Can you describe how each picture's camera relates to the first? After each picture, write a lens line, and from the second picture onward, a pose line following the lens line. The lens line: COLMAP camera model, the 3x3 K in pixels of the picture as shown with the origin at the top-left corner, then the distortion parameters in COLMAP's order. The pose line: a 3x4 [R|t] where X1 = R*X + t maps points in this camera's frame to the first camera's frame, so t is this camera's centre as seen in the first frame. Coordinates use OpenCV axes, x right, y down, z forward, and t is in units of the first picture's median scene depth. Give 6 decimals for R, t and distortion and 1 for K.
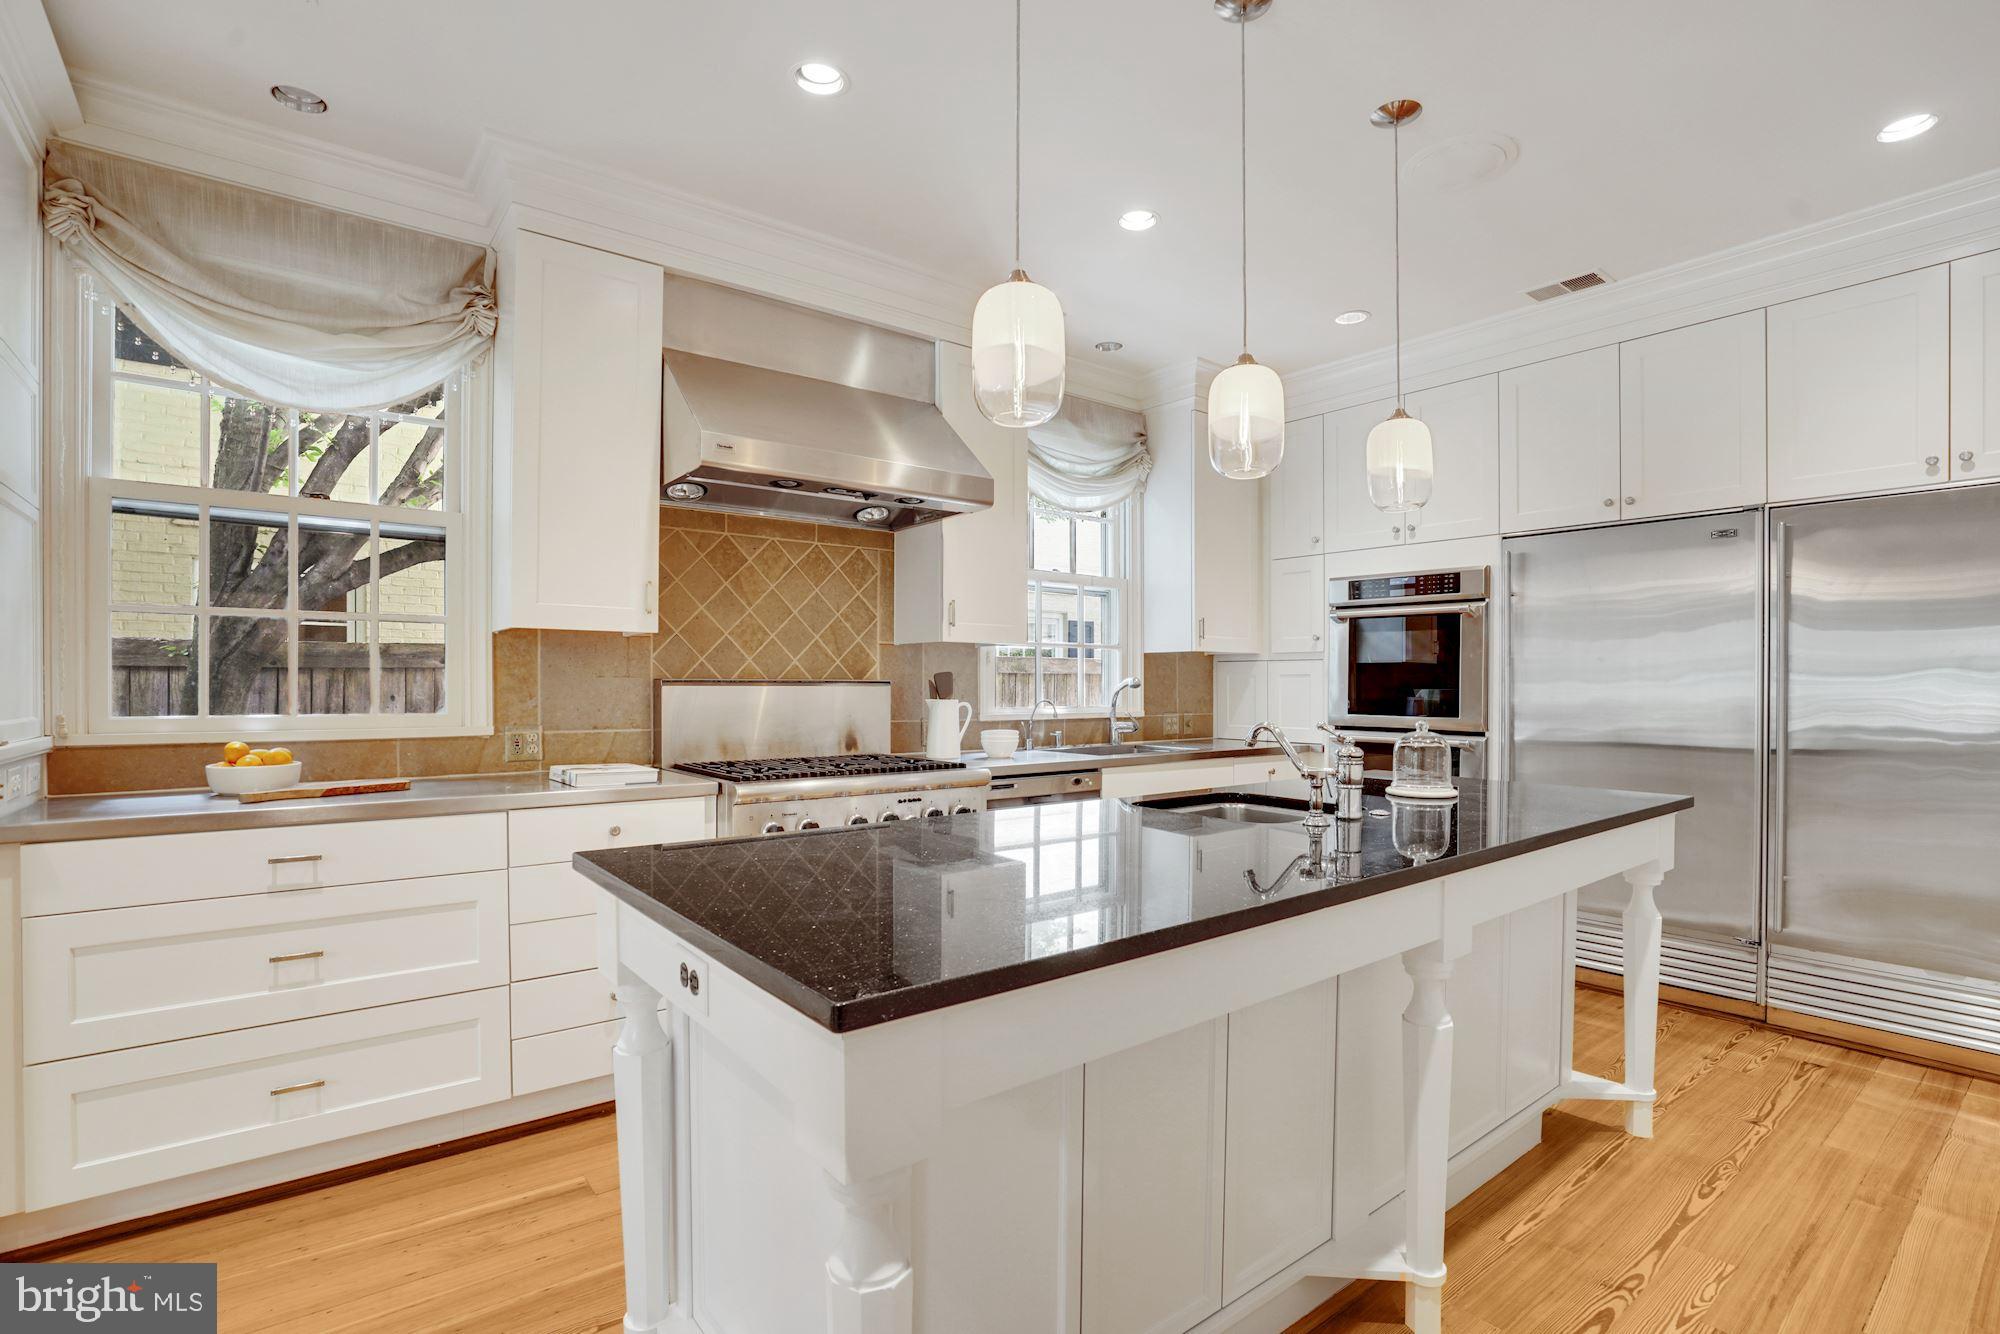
lens RADIAL K [[917.1, 0, 1004.1], [0, 917.1, 688.1], [0, 0, 1]] dist [0.003428, 0.006556]
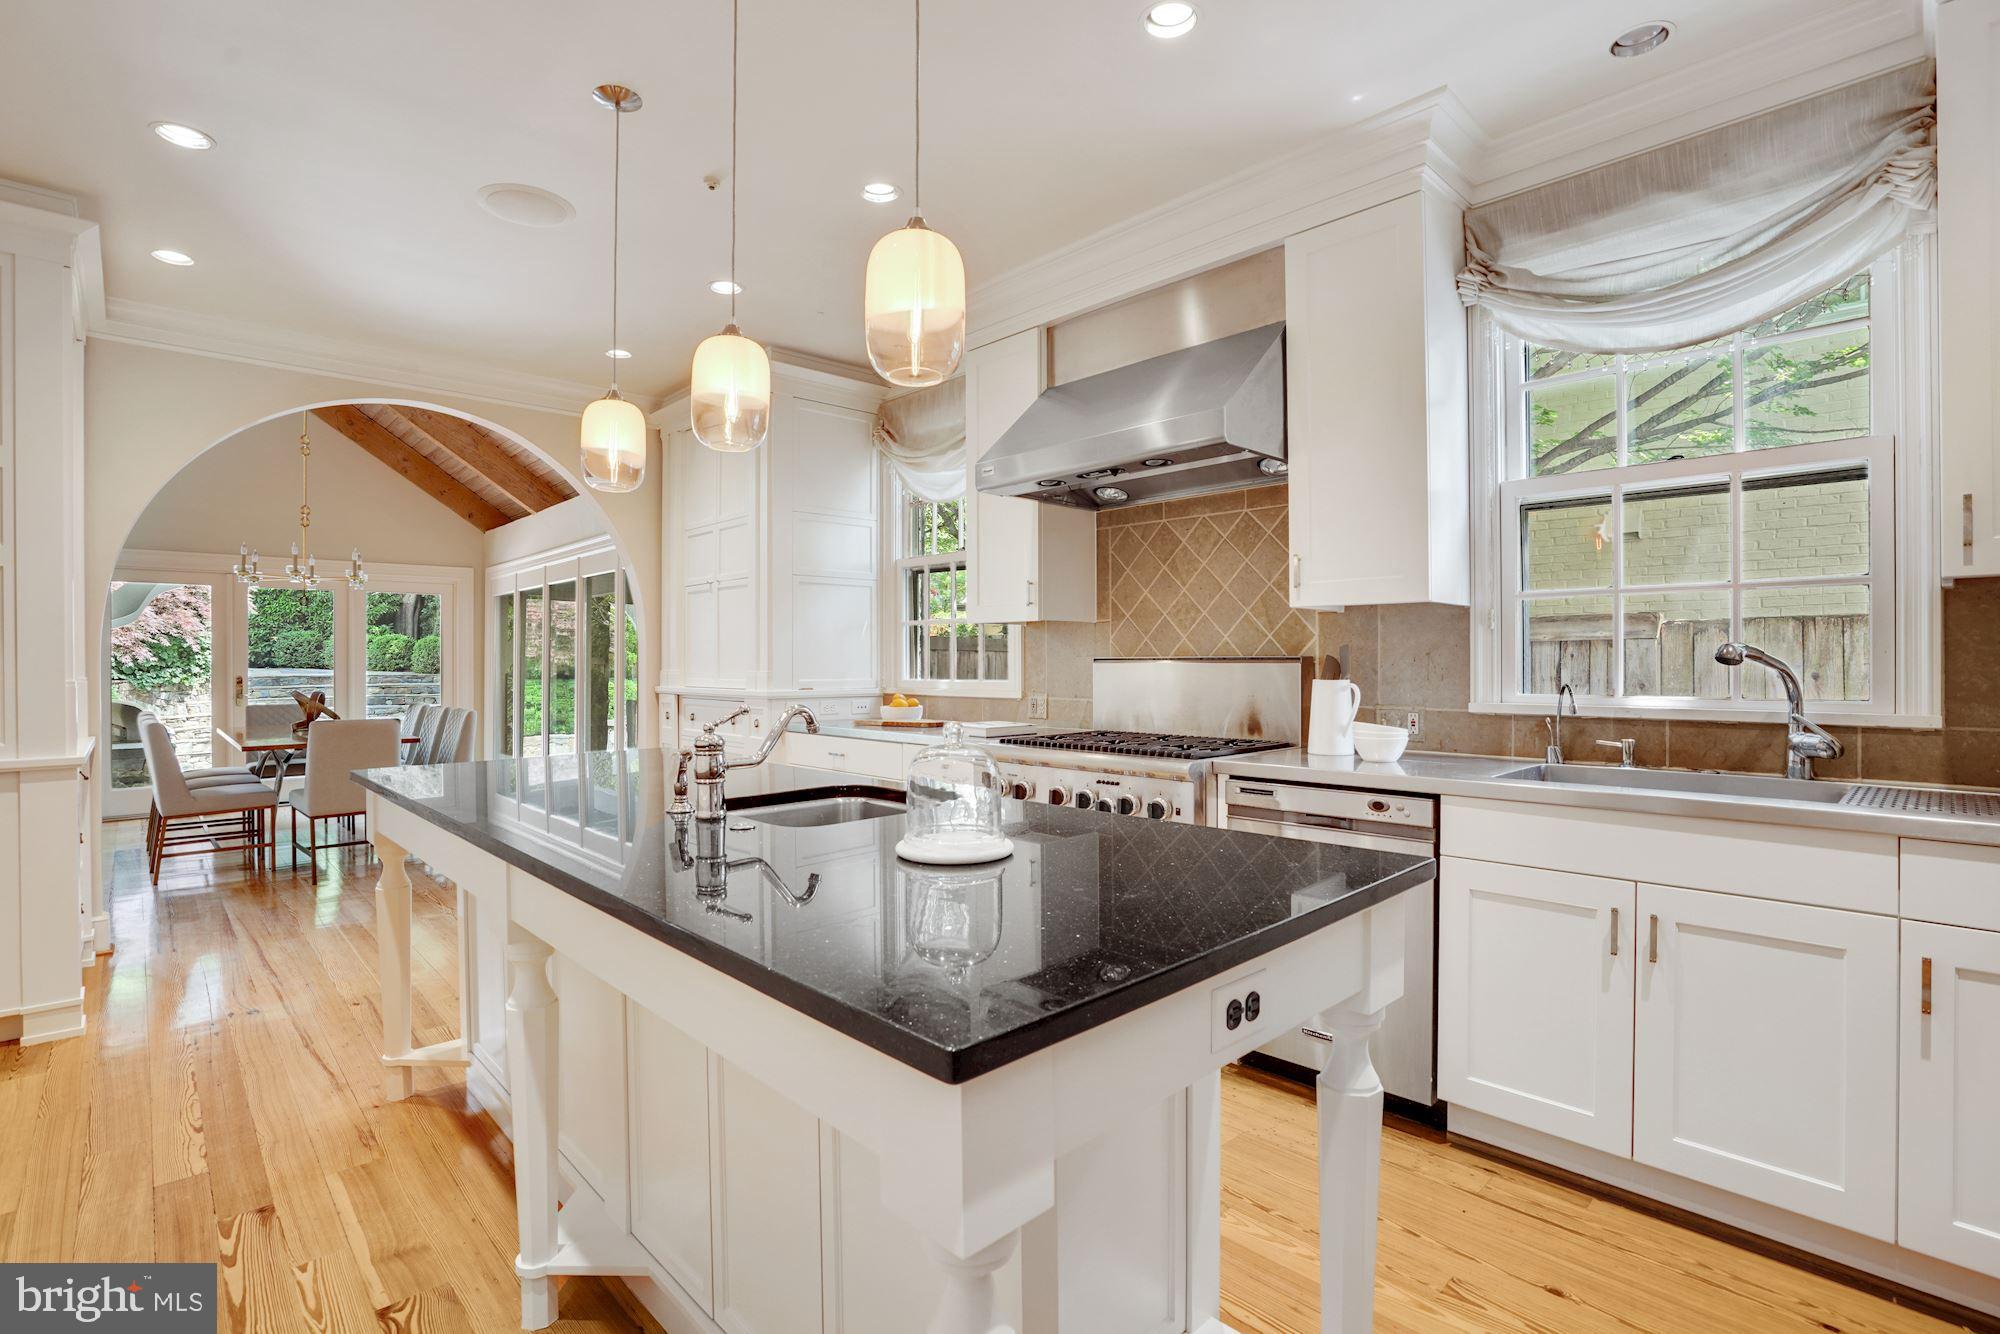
lens RADIAL K [[917.1, 0, 1005.0], [0, 917.1, 660.5], [0, 0, 1]] dist [0.003428, 0.006556]
pose [[0.158559, -0.000538, -0.987349, 0.699797], [0.004104, 0.999992, 0.000115, -0.005823], [0.987341, -0.004070, 0.158560, 0.624341]]
